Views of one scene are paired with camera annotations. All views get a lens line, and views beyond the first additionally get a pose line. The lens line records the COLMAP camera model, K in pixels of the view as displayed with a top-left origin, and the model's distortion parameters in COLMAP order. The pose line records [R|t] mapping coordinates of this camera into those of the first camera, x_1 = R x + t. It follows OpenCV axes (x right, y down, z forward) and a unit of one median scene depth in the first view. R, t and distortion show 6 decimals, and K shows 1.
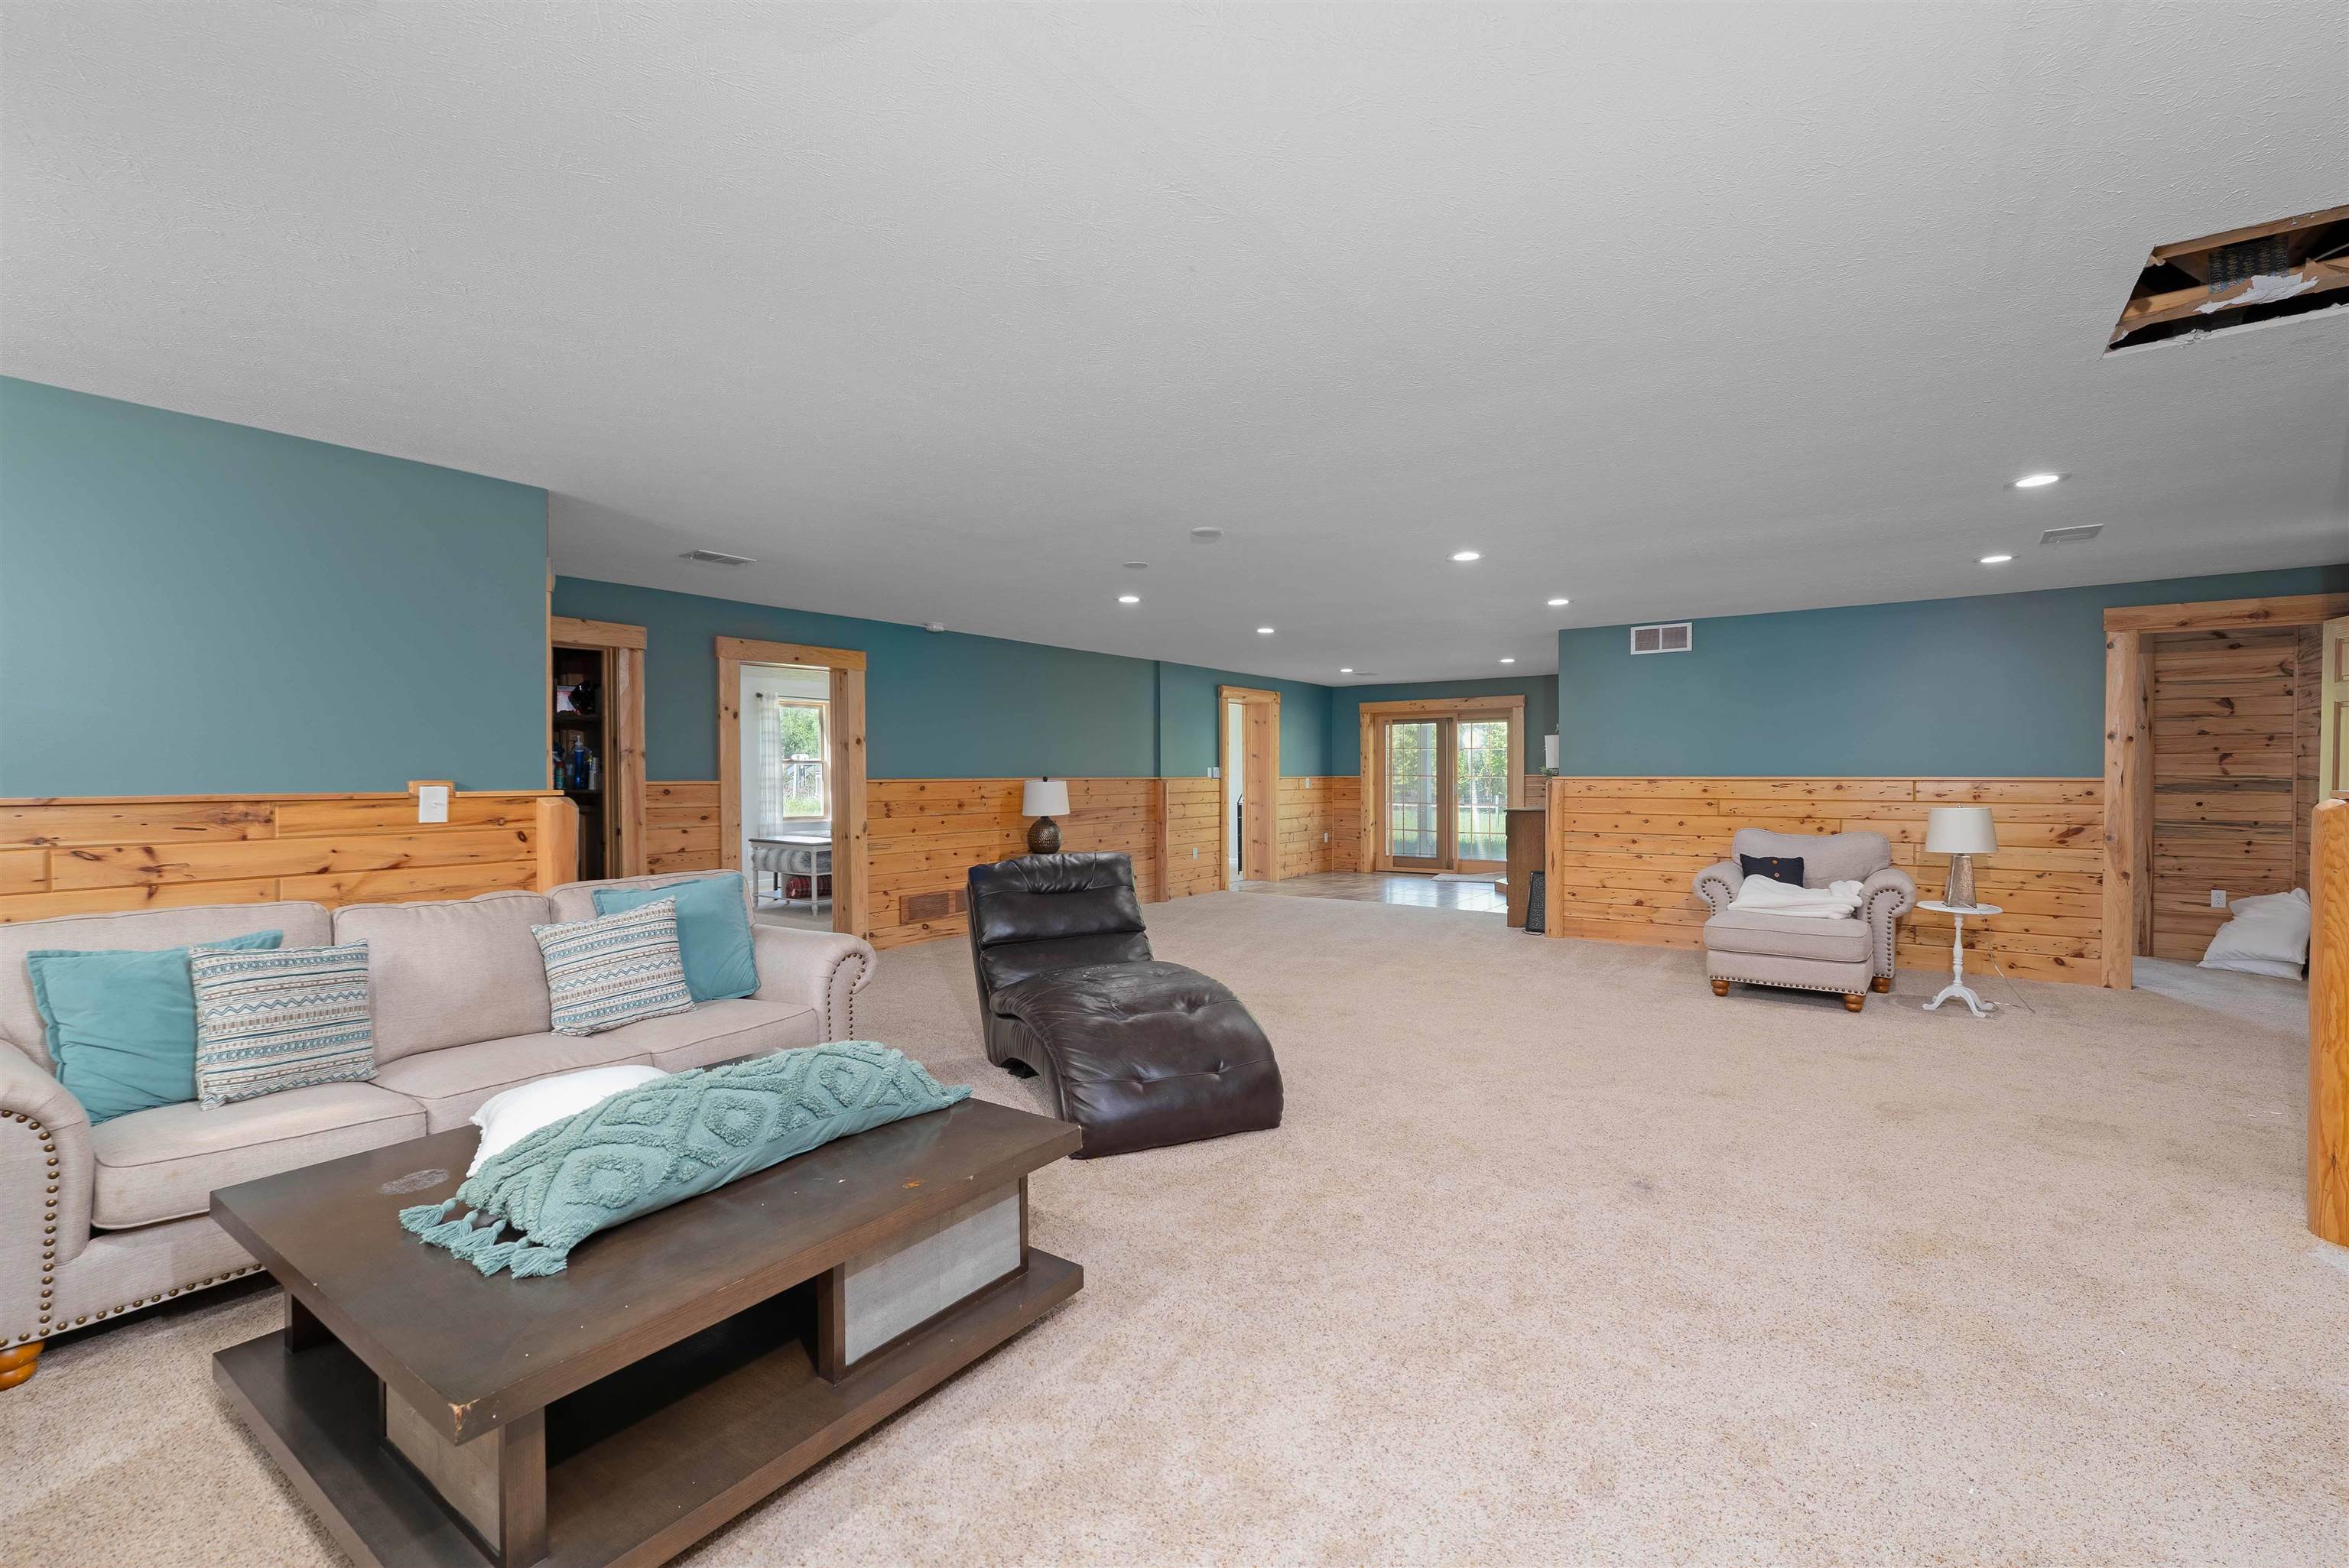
lens RADIAL K [[980.7, 0, 1179.6], [0, 980.7, 783.7], [0, 0, 1]] dist [0.000042, -0.000030]
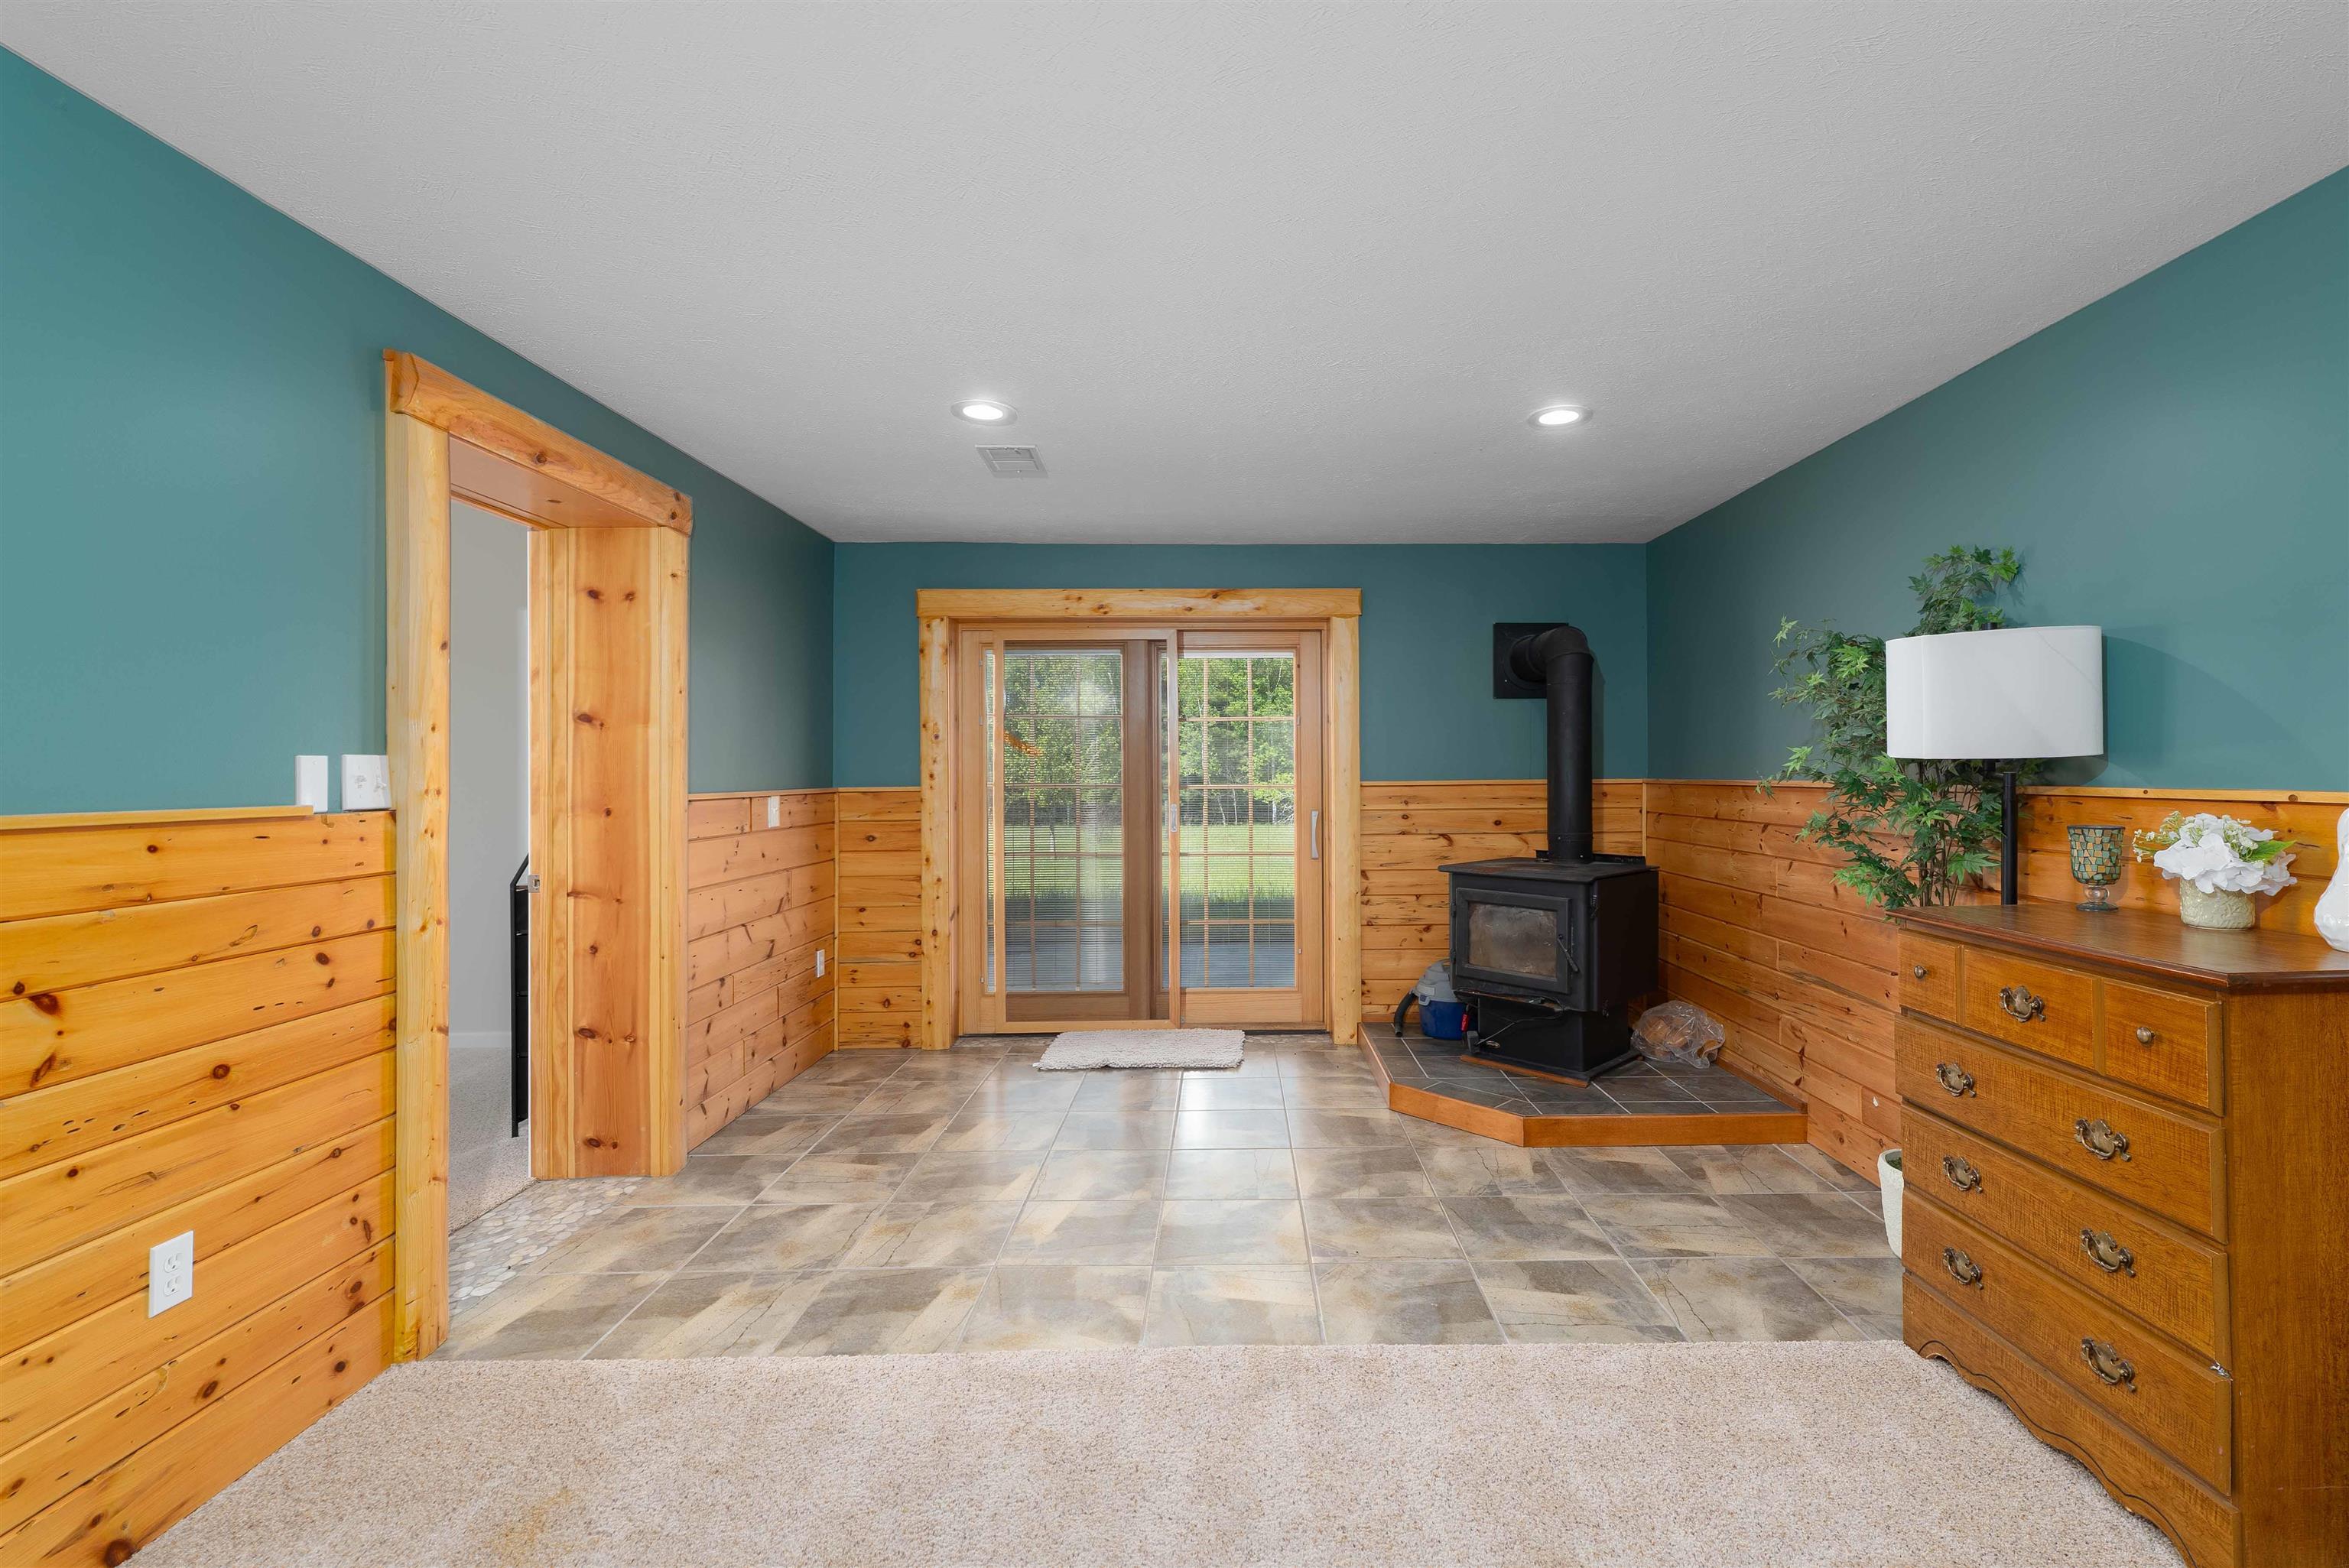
lens RADIAL K [[980.7, 0, 1179.3], [0, 980.7, 770.4], [0, 0, 1]] dist [0.000042, -0.000030]
pose [[0.812889, 0.004442, 0.582402, 0.049426], [0.003476, 0.999916, -0.012477, -0.009501], [-0.582409, 0.012167, 0.812805, 0.646029]]
